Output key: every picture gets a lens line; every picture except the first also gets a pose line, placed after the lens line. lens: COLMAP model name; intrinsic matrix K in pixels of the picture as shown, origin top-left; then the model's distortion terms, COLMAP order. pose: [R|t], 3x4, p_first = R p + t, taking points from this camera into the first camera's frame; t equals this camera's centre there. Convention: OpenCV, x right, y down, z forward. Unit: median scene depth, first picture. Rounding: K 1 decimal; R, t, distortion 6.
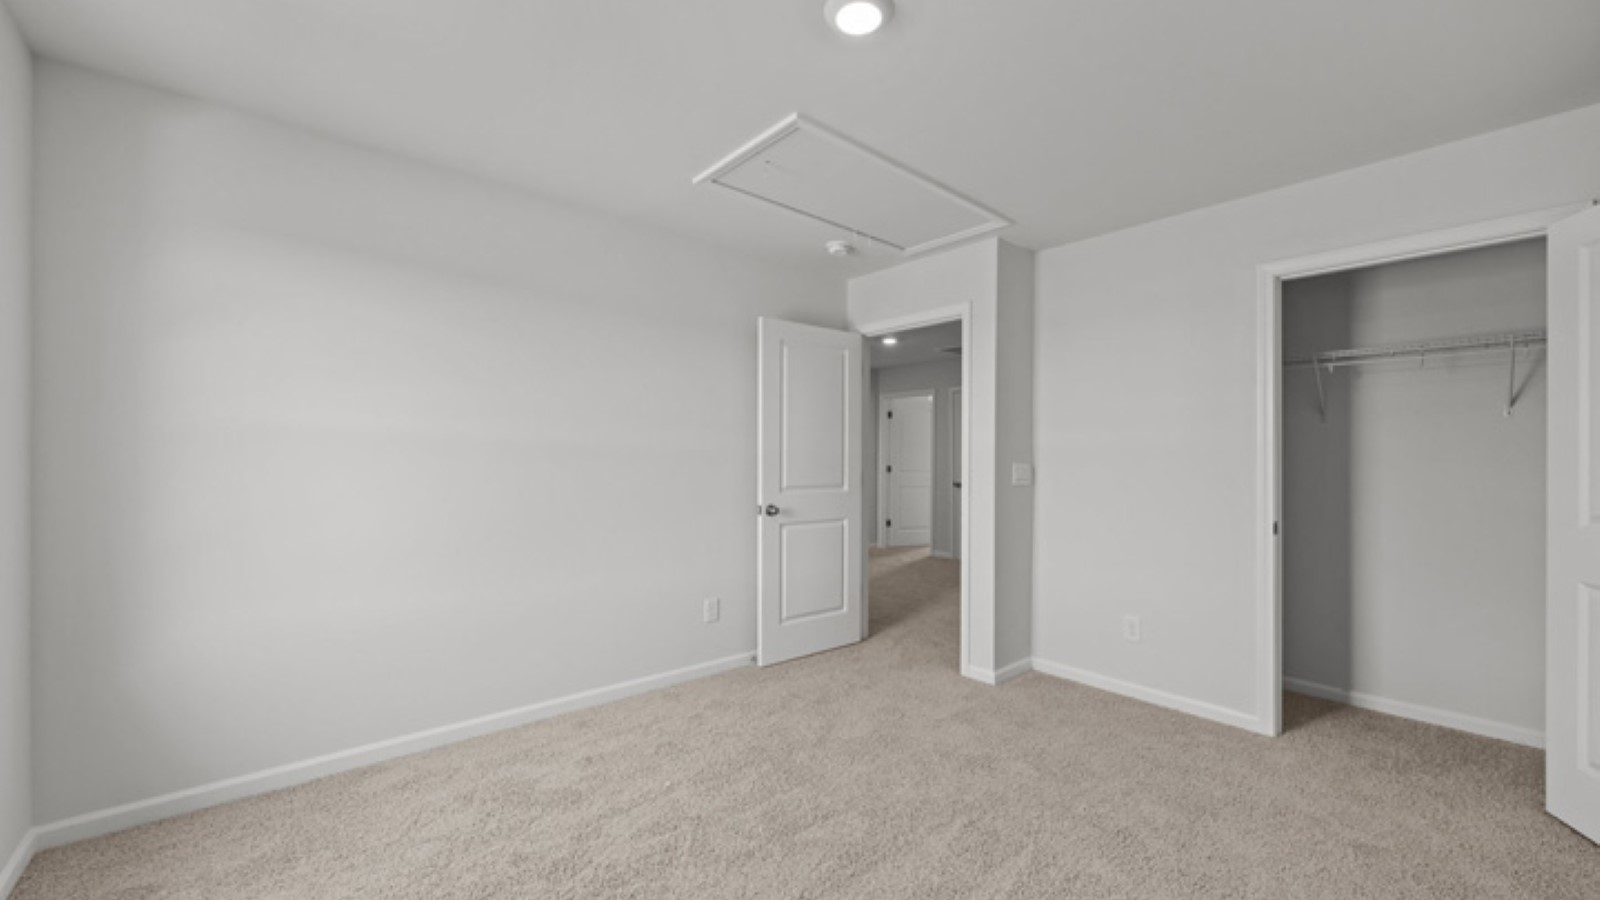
lens RADIAL K [[631.2, 0, 797.2], [0, 631.2, 456.9], [0, 0, 1]] dist [0.014762, 0.000032]
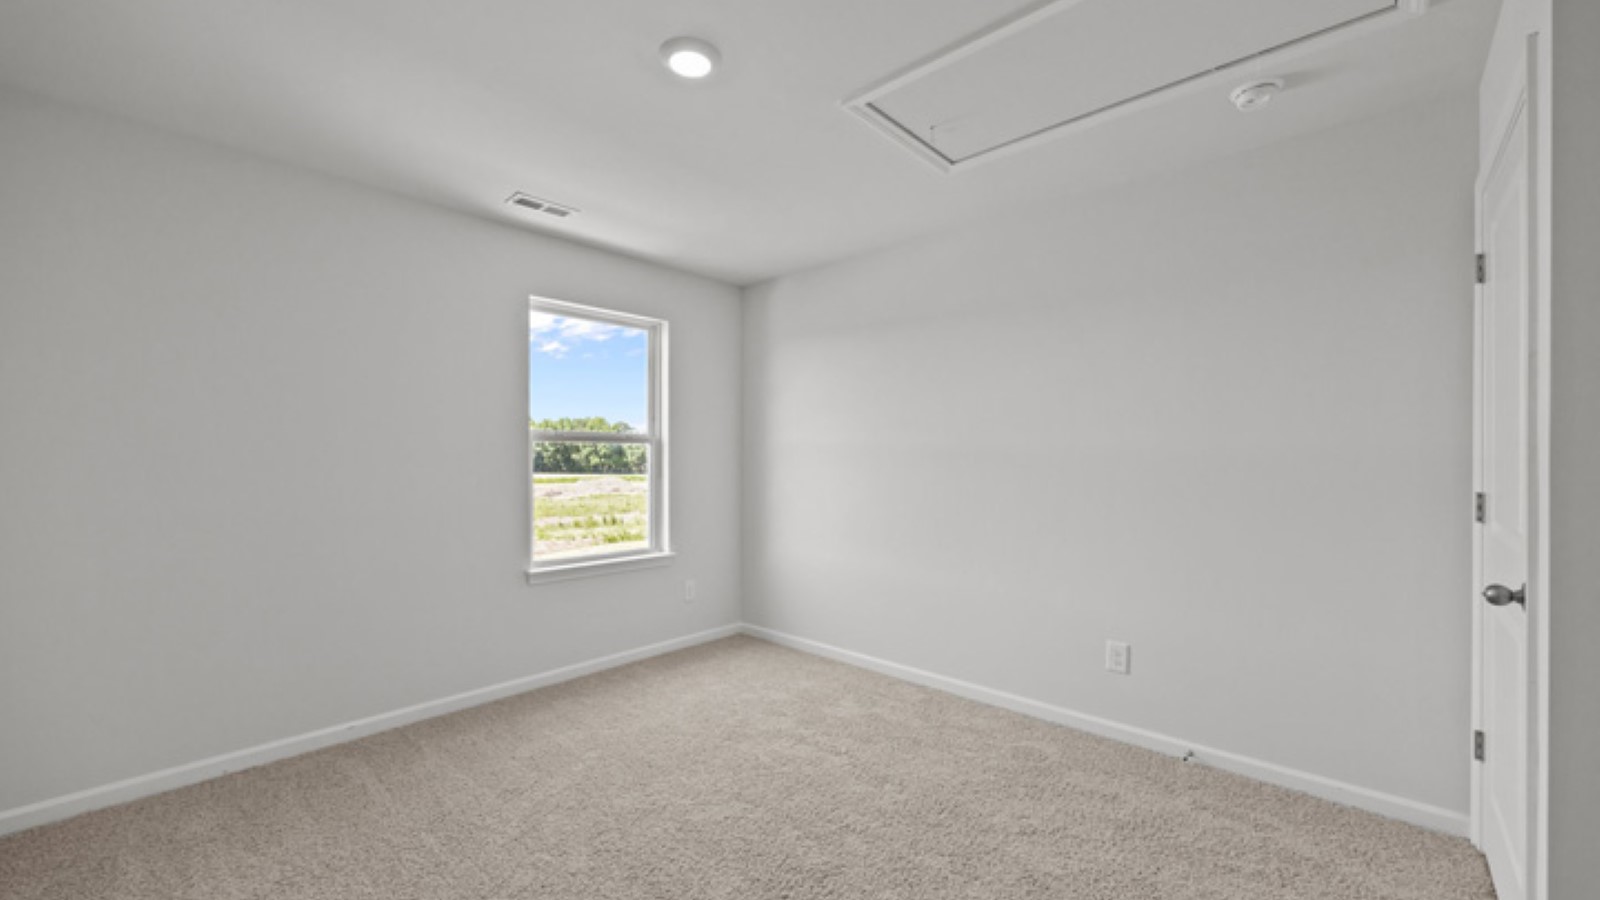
lens RADIAL K [[631.2, 0, 809.2], [0, 631.2, 486.6], [0, 0, 1]] dist [0.014762, 0.000032]
pose [[0.093526, 0.024984, -0.995303, 0.804993], [0.001646, 0.999680, 0.025248, 0.020919], [0.995615, -0.004000, 0.093455, 0.758939]]
